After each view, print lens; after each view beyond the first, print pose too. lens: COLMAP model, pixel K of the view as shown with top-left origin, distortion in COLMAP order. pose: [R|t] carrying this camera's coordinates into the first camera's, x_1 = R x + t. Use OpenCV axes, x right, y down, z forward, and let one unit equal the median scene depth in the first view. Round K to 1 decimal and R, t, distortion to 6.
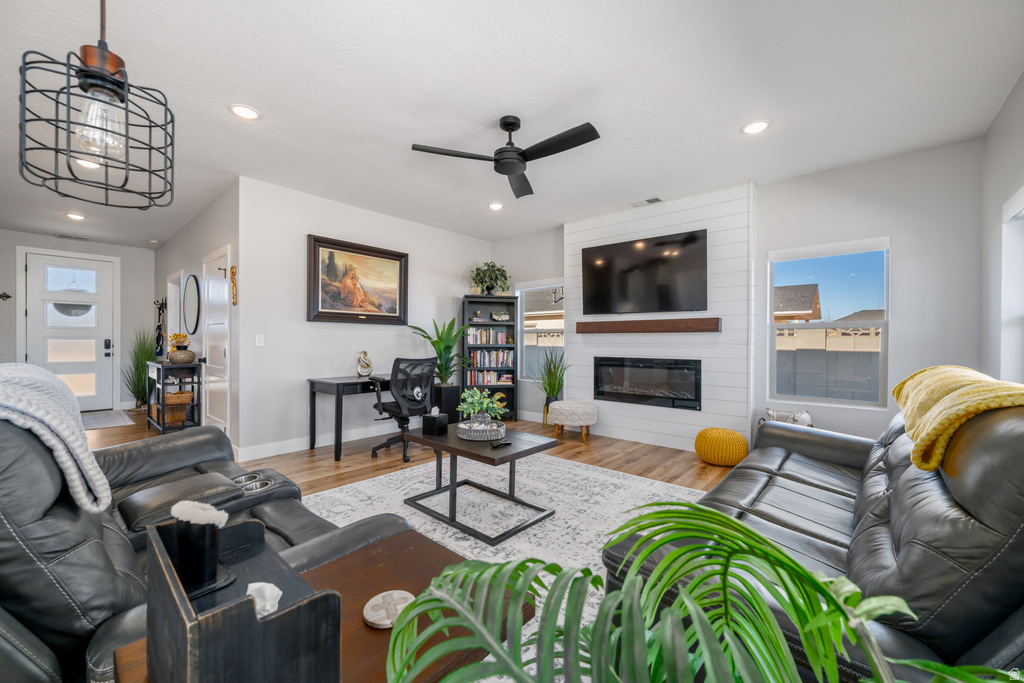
lens RADIAL K [[403.5, 0, 515.7], [0, 403.5, 341.1], [0, 0, 1]] dist [-0.000821, 0.000339]
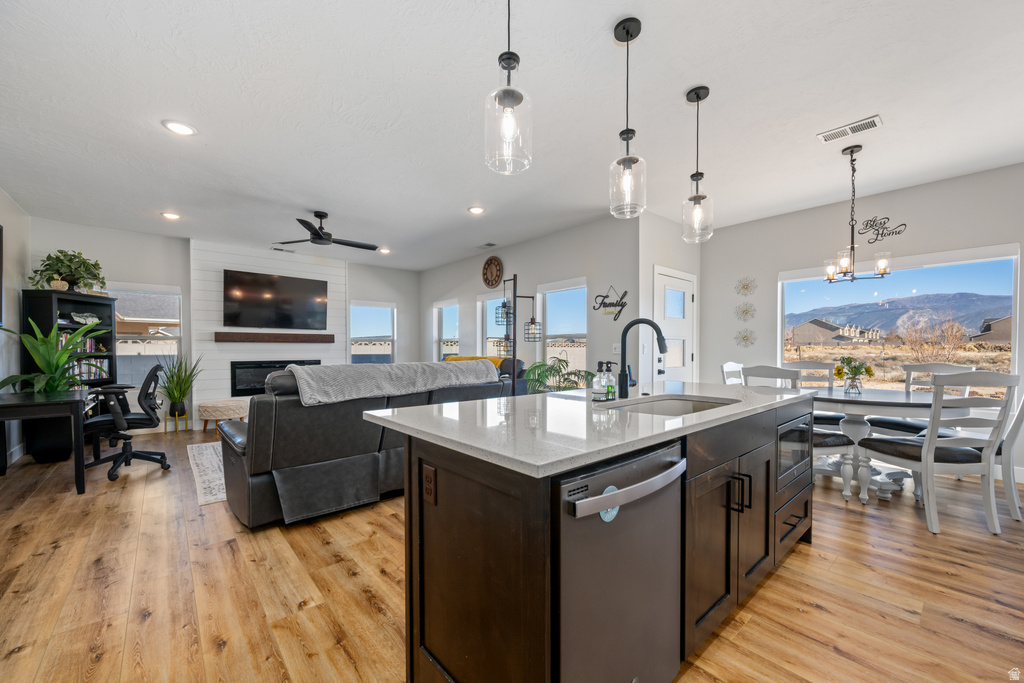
lens RADIAL K [[403.5, 0, 511.0], [0, 403.5, 357.2], [0, 0, 1]] dist [-0.000821, 0.000339]
pose [[0.151078, -0.022344, 0.988269, -0.896161], [0.000218, 0.999745, 0.022570, -0.000458], [-0.988522, -0.003195, 0.151044, -0.003174]]
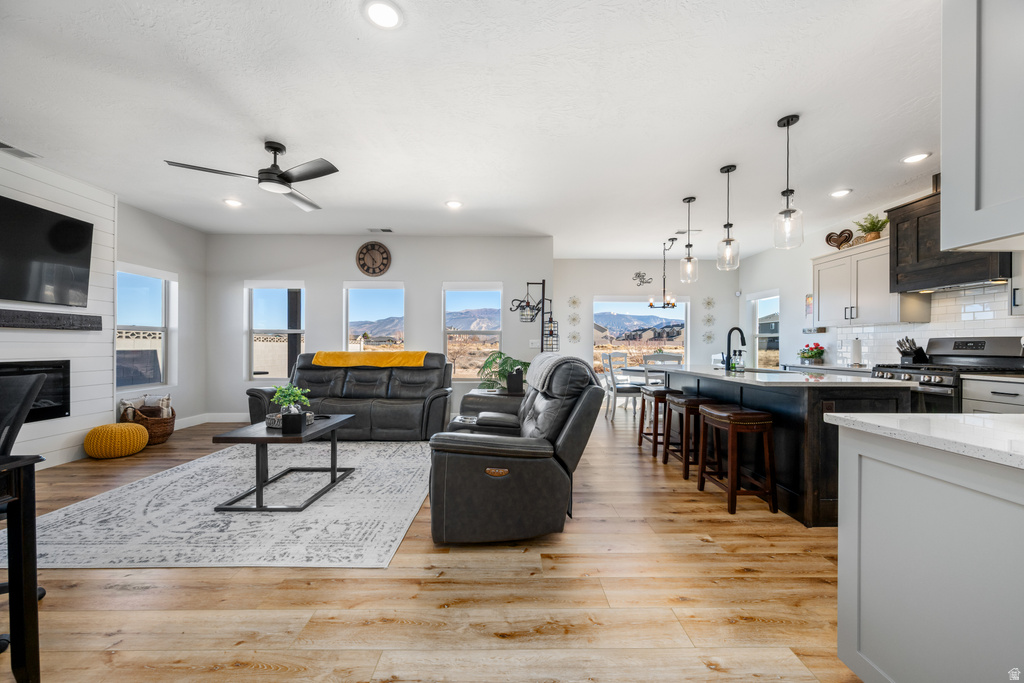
lens RADIAL K [[403.5, 0, 511.7], [0, 403.5, 344.2], [0, 0, 1]] dist [-0.000821, 0.000339]
pose [[-0.656290, -0.000906, 0.754509, -0.769551], [-0.005594, 0.999978, -0.003665, 0.007245], [-0.754488, -0.006626, -0.656280, 0.735062]]
